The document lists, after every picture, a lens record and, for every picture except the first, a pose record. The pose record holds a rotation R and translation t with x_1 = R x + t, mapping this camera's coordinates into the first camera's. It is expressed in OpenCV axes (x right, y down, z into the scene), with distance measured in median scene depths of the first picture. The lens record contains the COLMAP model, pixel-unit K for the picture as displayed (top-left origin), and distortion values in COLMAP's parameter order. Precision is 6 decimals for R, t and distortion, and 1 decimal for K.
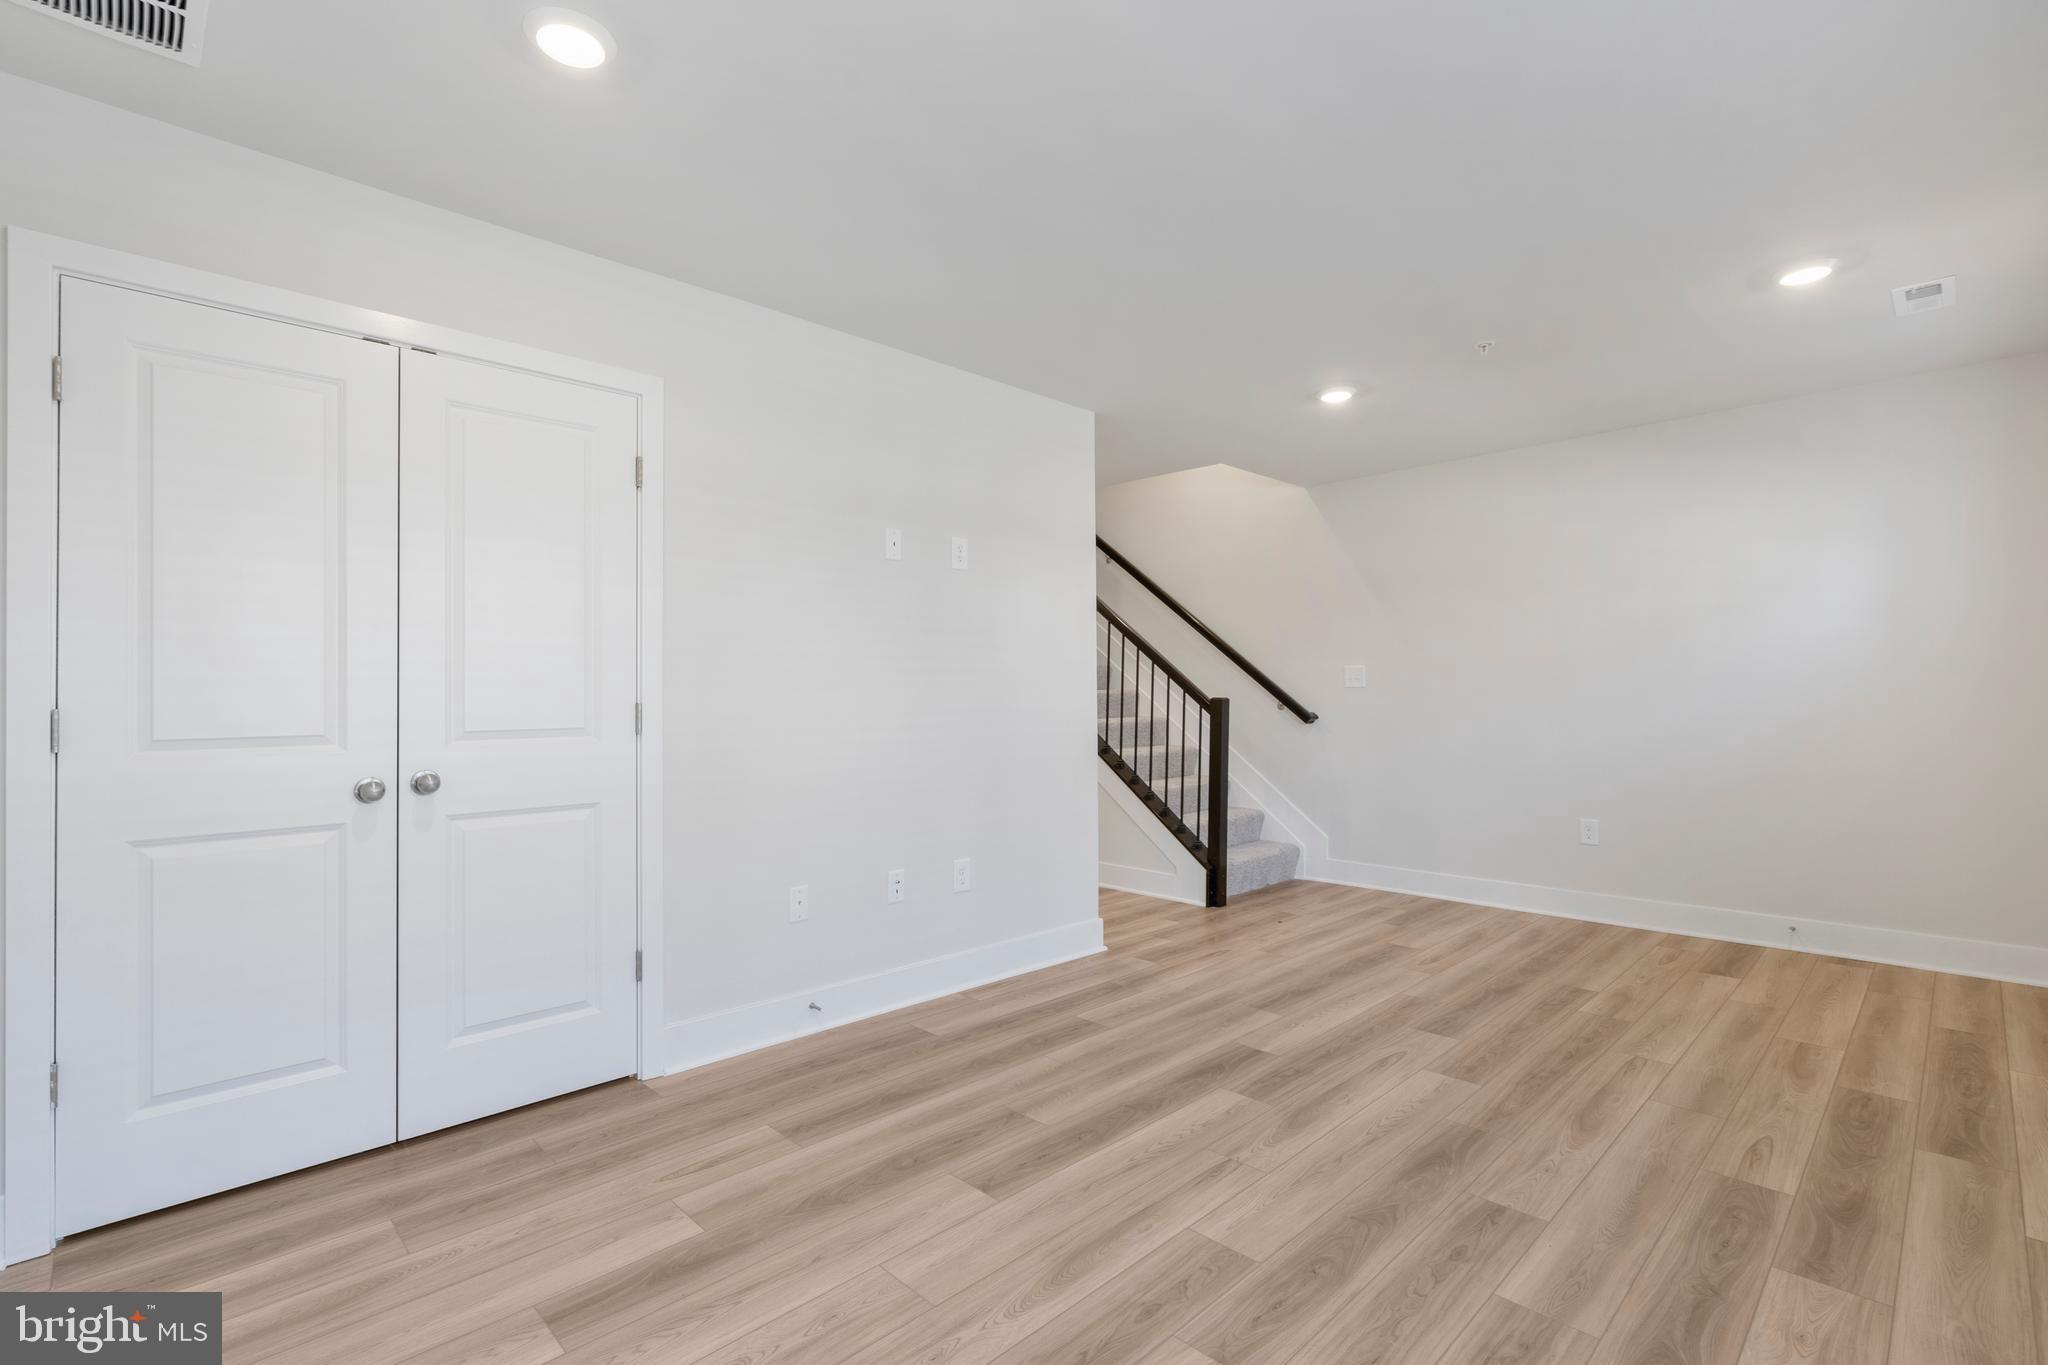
lens RADIAL K [[929.9, 0, 1008.8], [0, 929.9, 685.0], [0, 0, 1]] dist [-0.005622, 0.001467]
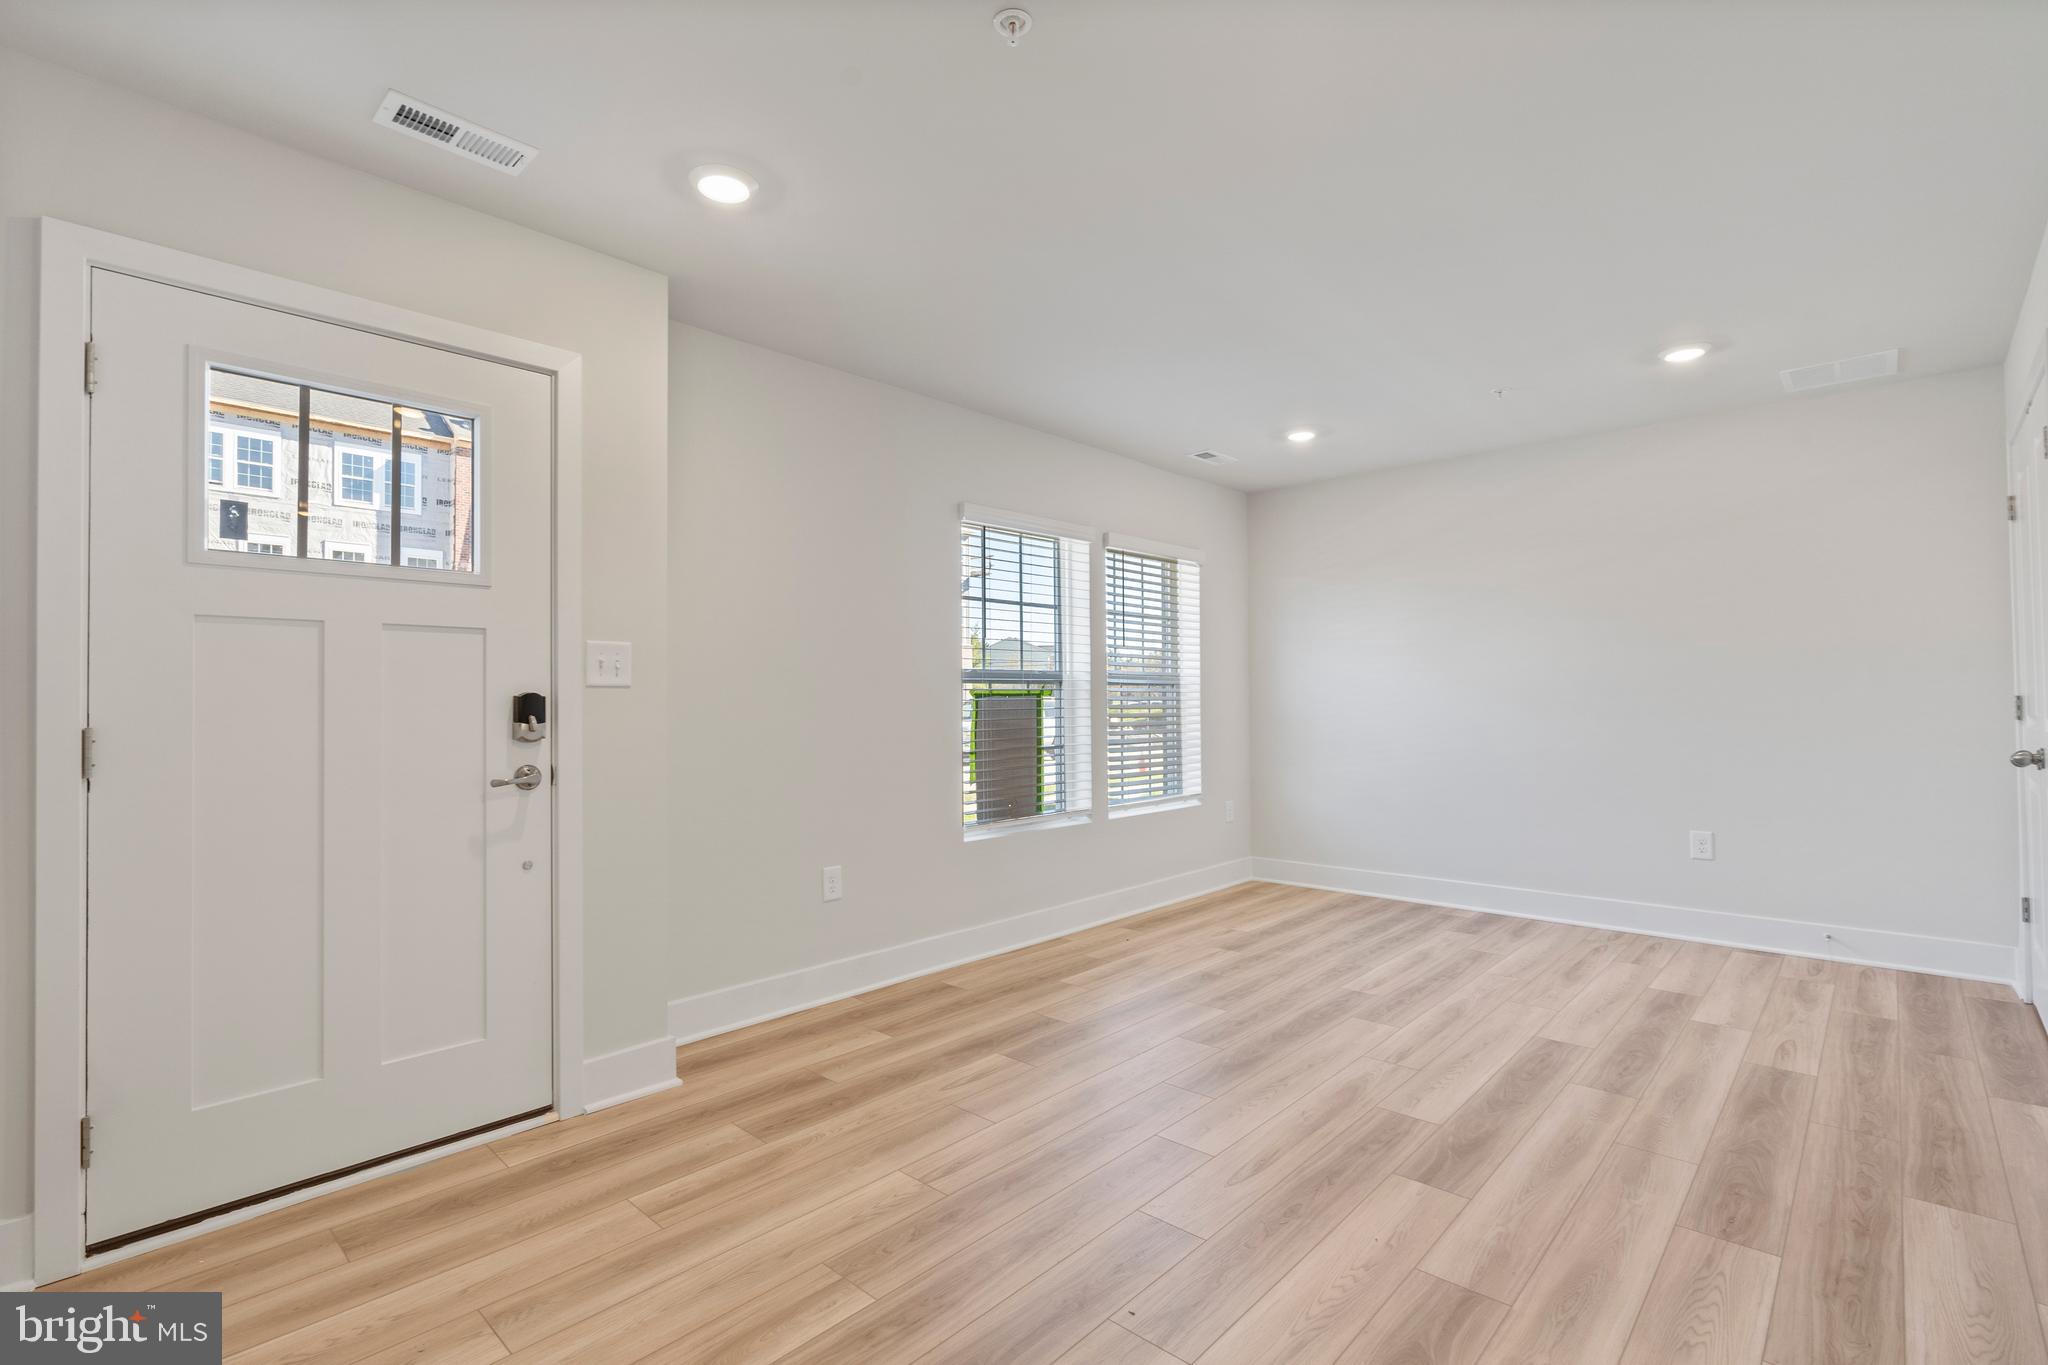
lens RADIAL K [[929.9, 0, 1026.9], [0, 929.9, 679.9], [0, 0, 1]] dist [-0.005622, 0.001467]
pose [[-0.997946, 0.014164, -0.062477, 0.687348], [0.016659, 0.999077, -0.039591, 0.027645], [0.061858, -0.040550, -0.997261, 1.909891]]
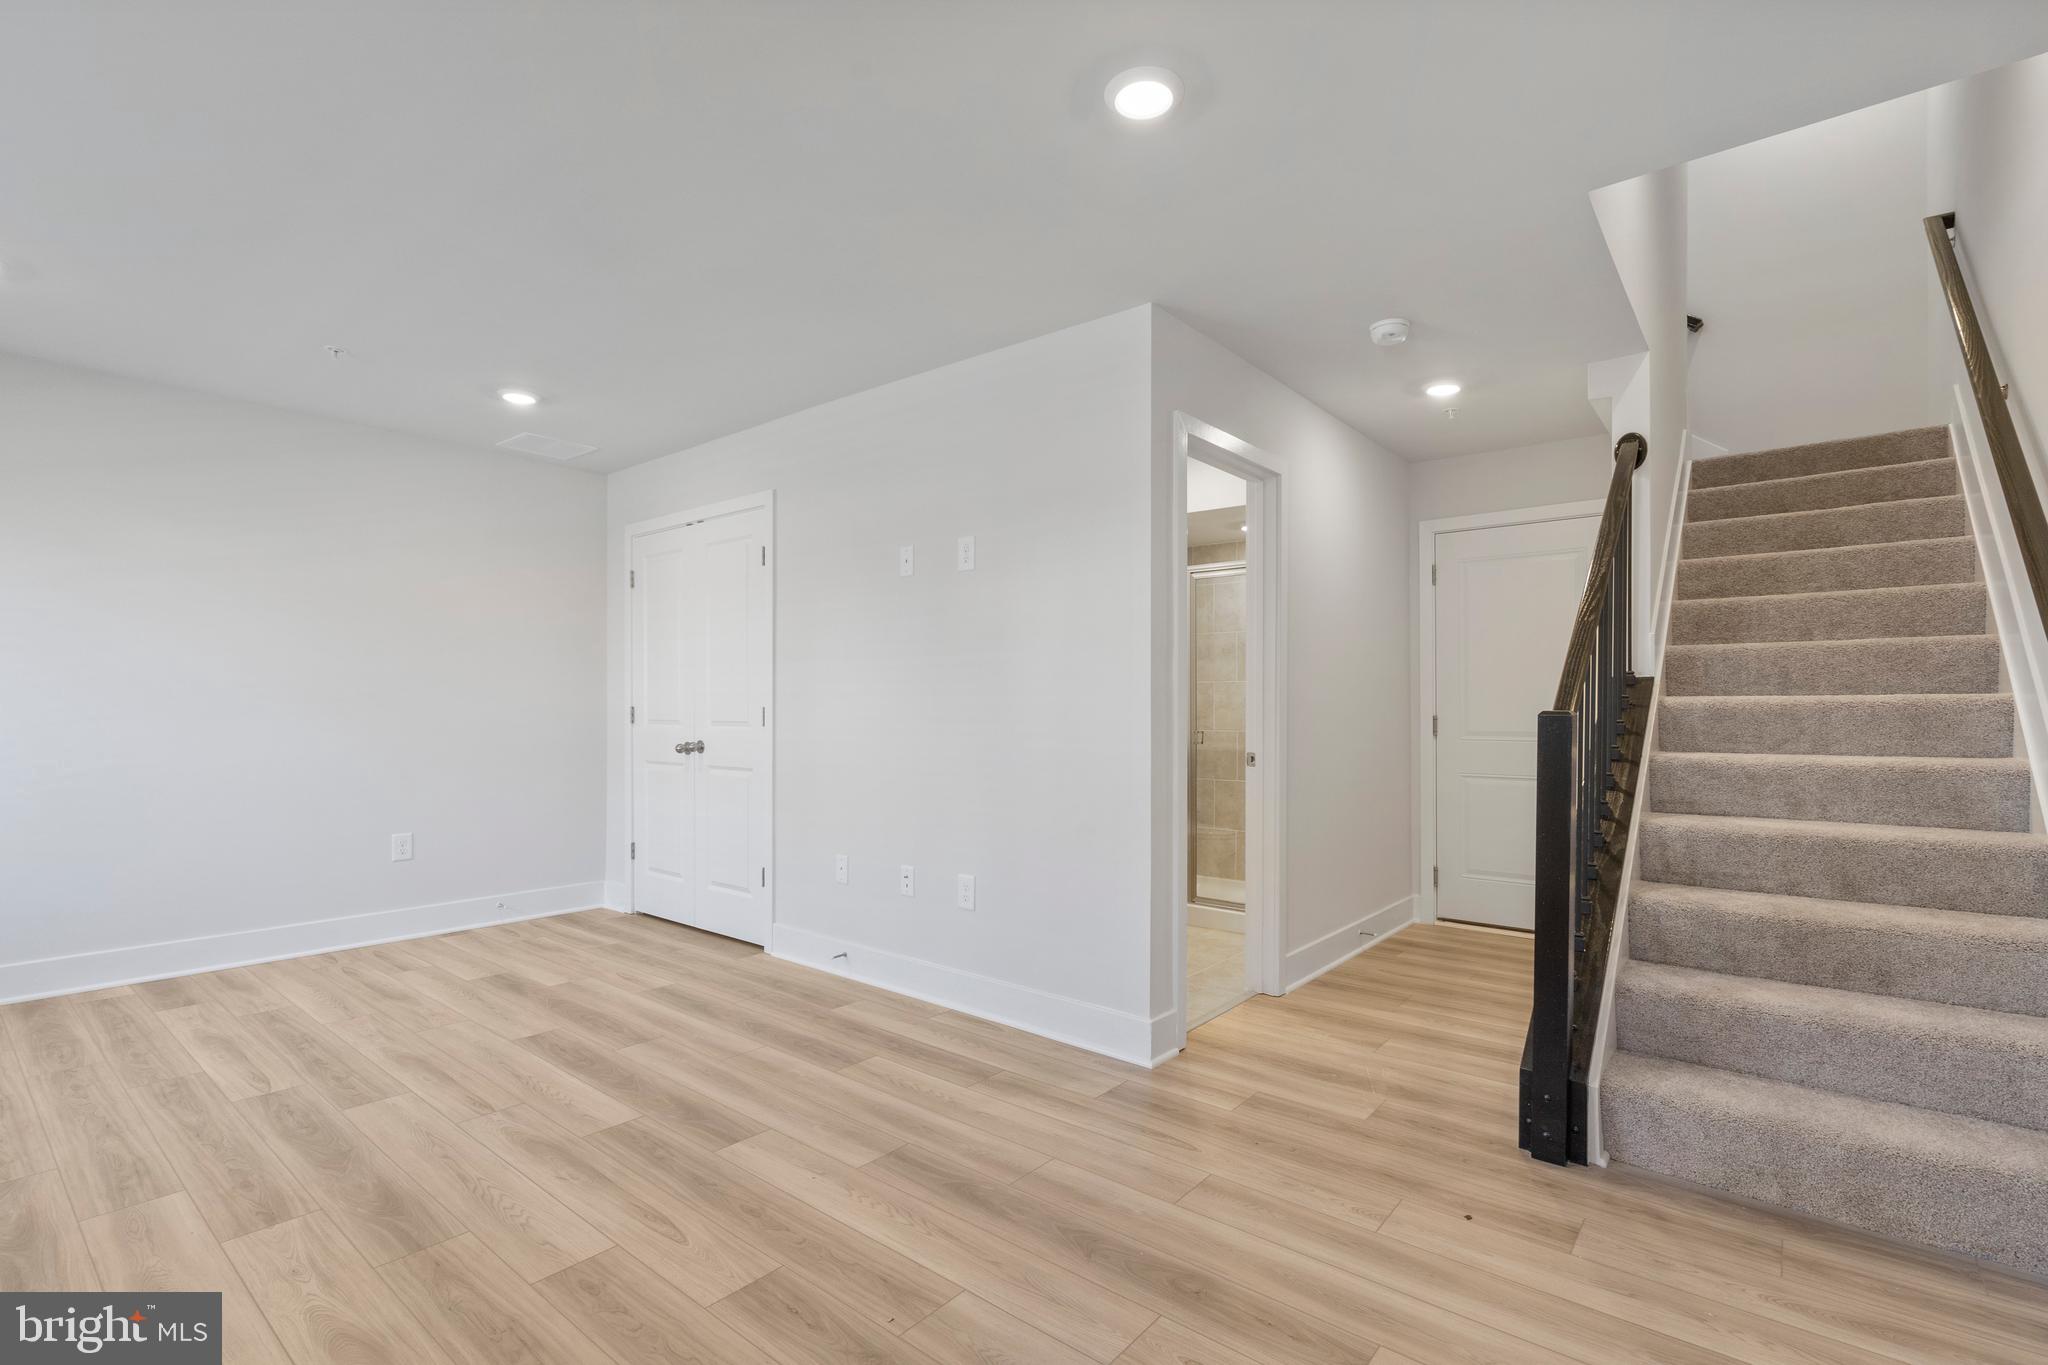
lens RADIAL K [[929.9, 0, 1020.7], [0, 929.9, 703.9], [0, 0, 1]] dist [-0.005622, 0.001467]
pose [[0.121706, 0.003038, -0.992562, 1.222673], [0.006512, 0.999971, 0.003859, 0.011961], [0.992545, -0.006934, 0.121683, 1.277038]]
